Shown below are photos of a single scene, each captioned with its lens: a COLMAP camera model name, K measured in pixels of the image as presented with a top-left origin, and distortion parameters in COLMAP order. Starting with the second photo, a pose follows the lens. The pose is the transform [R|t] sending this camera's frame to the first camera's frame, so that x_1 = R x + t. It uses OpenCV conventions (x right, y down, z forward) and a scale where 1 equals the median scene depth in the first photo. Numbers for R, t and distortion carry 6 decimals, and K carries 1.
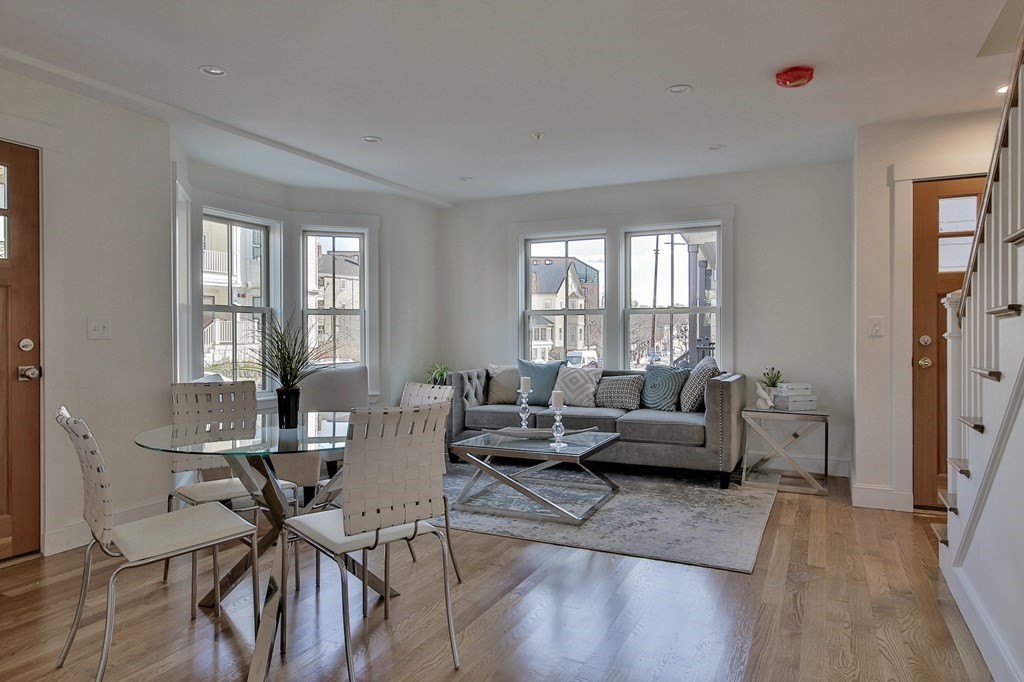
lens RADIAL K [[655.3, 0, 512.6], [0, 655.3, 337.4], [0, 0, 1]] dist [-0.001346, 0.008792]
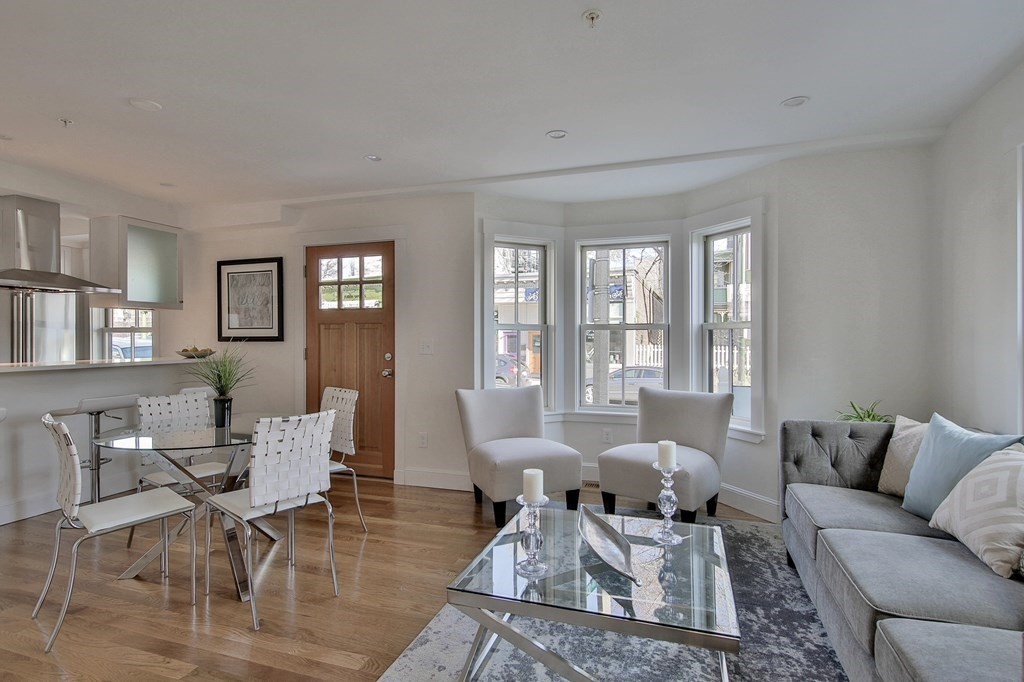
lens RADIAL K [[512.3, 0, 512.5], [0, 512.3, 338.4], [0, 0, 1]] dist [-0.001165, -0.000247]
pose [[0.116710, 0.006238, -0.993146, 0.462458], [-0.004334, 0.999974, 0.005772, -0.033555], [0.993157, 0.003631, 0.116734, 0.865538]]
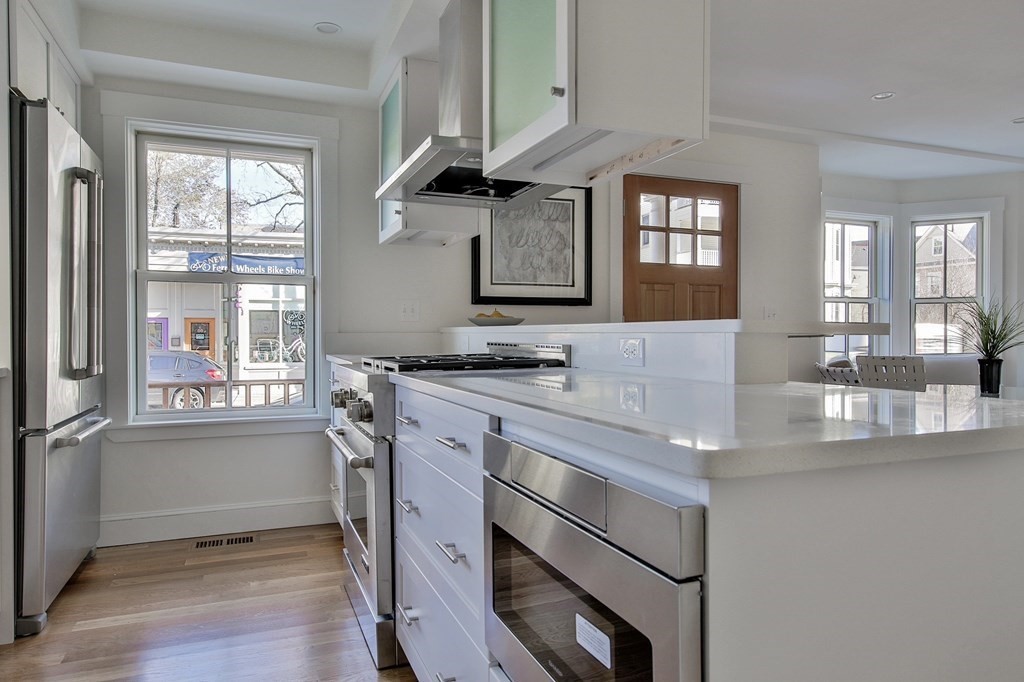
lens RADIAL K [[659.8, 0, 505.4], [0, 659.8, 335.4], [0, 0, 1]] dist [0.021134, 0.002007]
pose [[0.726490, 0.007684, -0.687134, -0.081930], [-0.008247, 0.999963, 0.002463, 0.021427], [0.687128, 0.003877, 0.726526, -0.240251]]
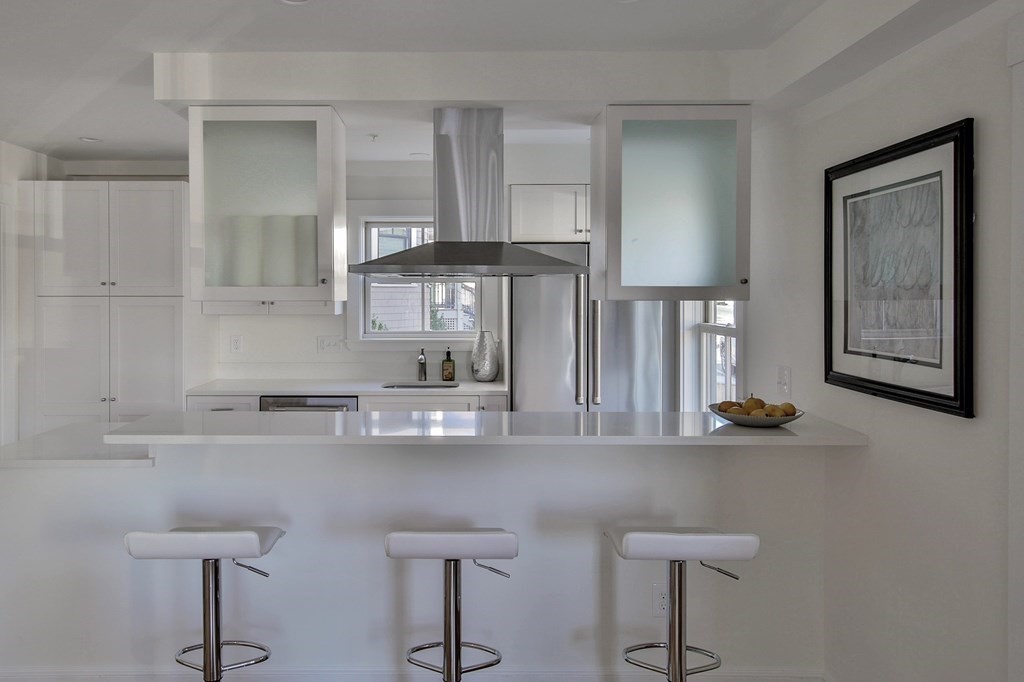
lens RADIAL K [[740.5, 0, 478.5], [0, 740.5, 296.9], [0, 0, 1]] dist [0.006367, 0.000924]
pose [[-0.899939, 0.007113, -0.435957, -0.193688], [0.002351, 0.999932, 0.011463, -0.095093], [0.436009, 0.009291, -0.899895, 0.782118]]
